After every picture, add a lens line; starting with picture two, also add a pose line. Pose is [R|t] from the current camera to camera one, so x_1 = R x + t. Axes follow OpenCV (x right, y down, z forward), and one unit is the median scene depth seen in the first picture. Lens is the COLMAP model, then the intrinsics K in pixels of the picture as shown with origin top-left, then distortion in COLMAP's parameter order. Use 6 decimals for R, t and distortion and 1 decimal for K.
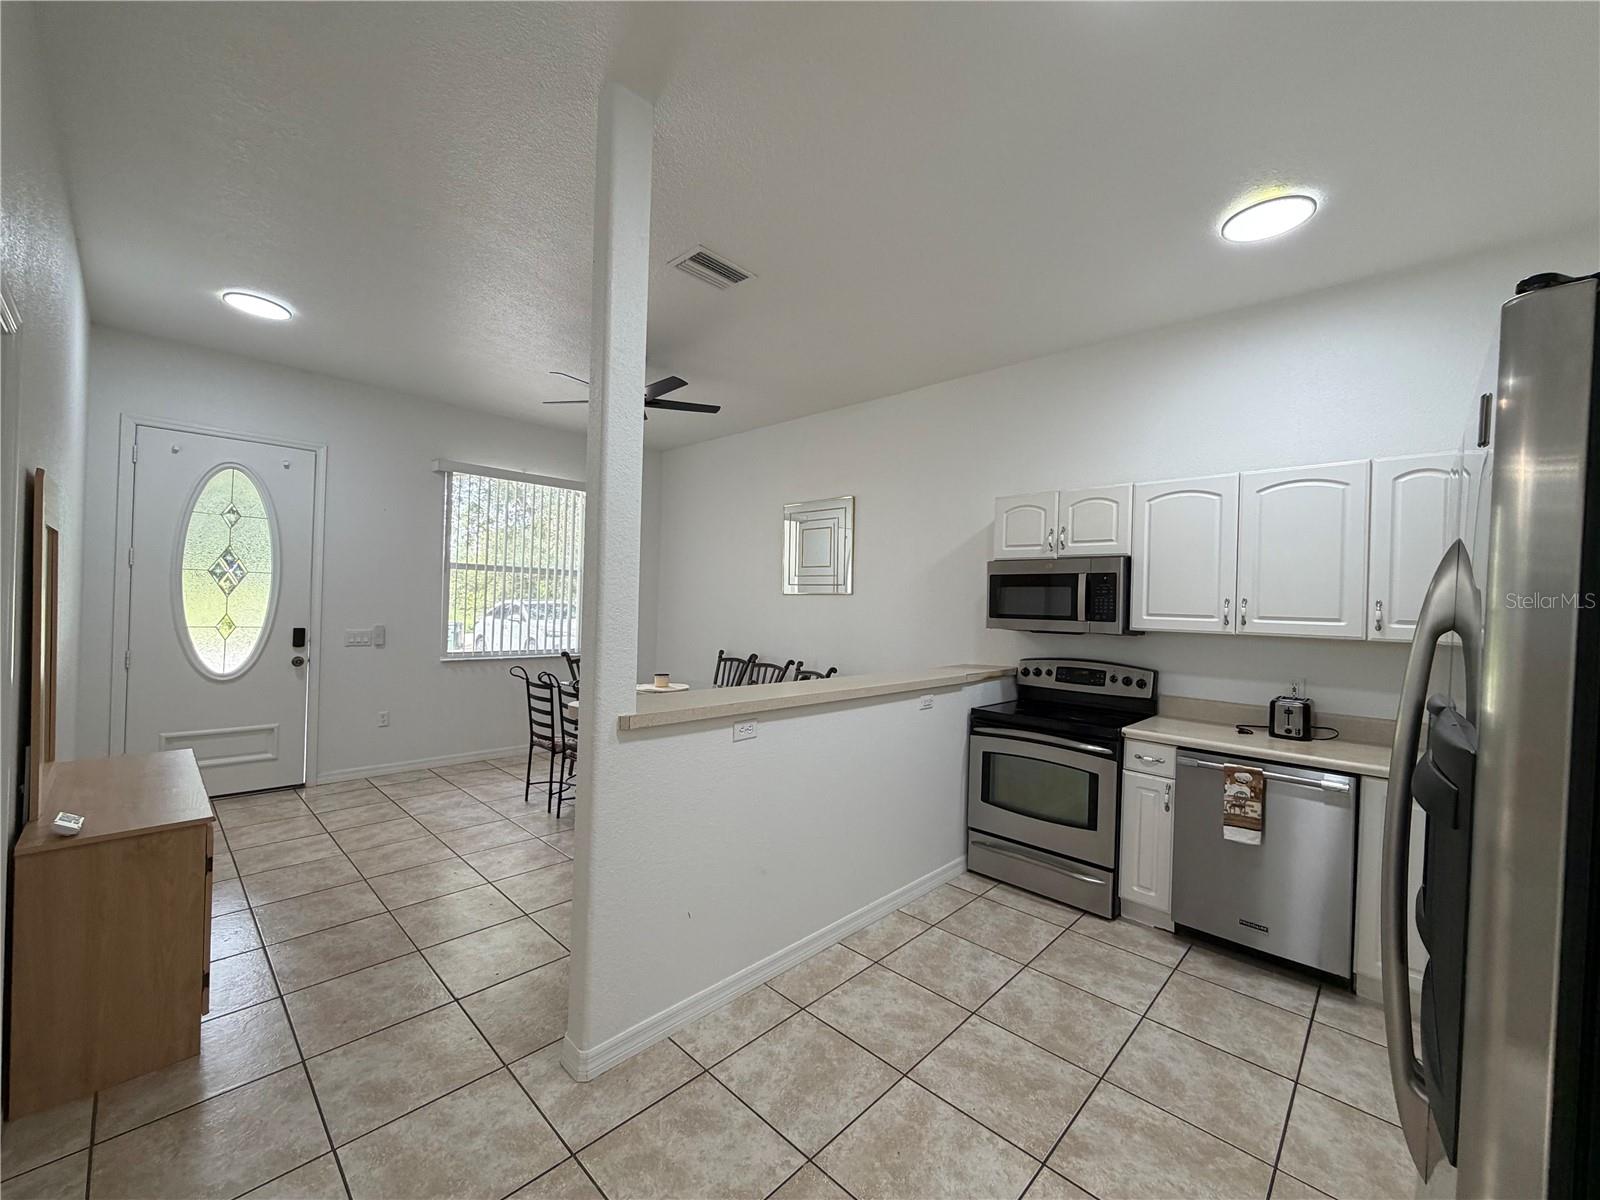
lens RADIAL K [[637.0, 0, 795.7], [0, 637.0, 604.2], [0, 0, 1]] dist [0.003163, -0.000026]
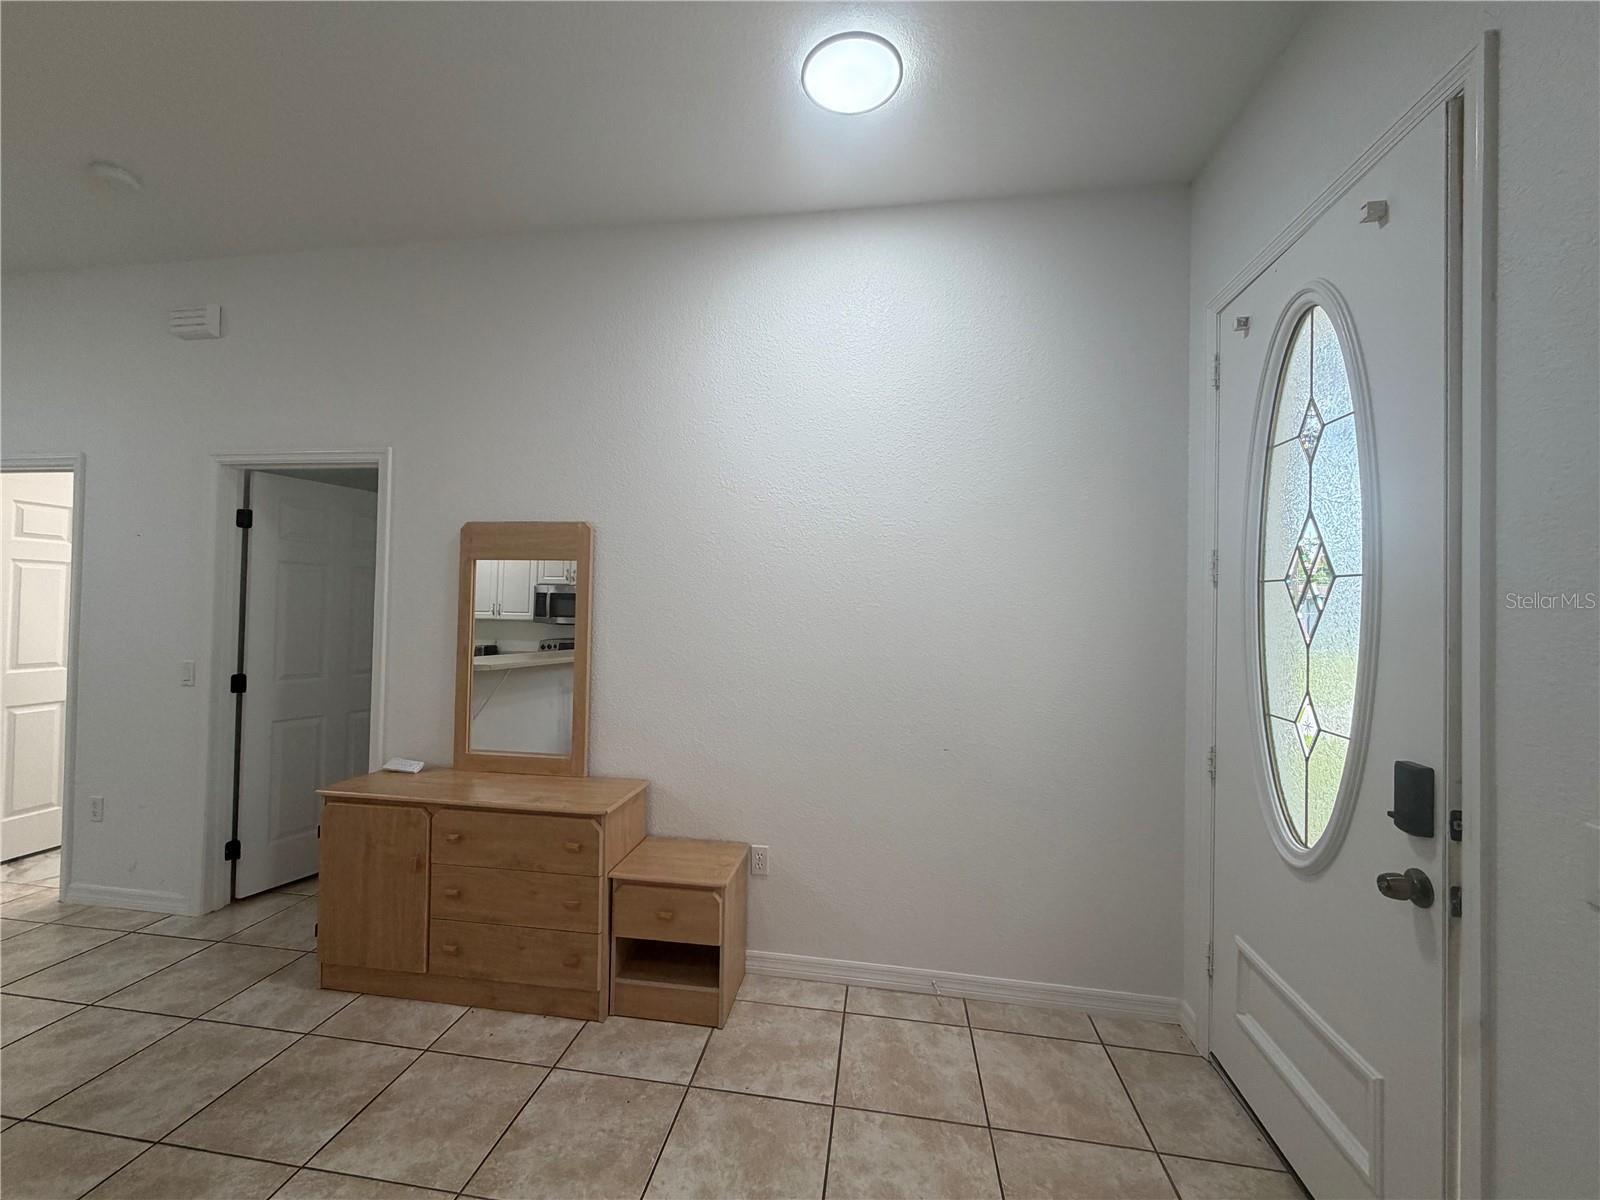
lens RADIAL K [[637.0, 0, 802.5], [0, 637.0, 602.2], [0, 0, 1]] dist [0.003163, -0.000026]
pose [[-0.813459, -0.056636, -0.578858, -0.624351], [-0.046367, 0.998395, -0.032526, -0.017798], [0.579771, 0.000381, -0.814780, 1.670440]]
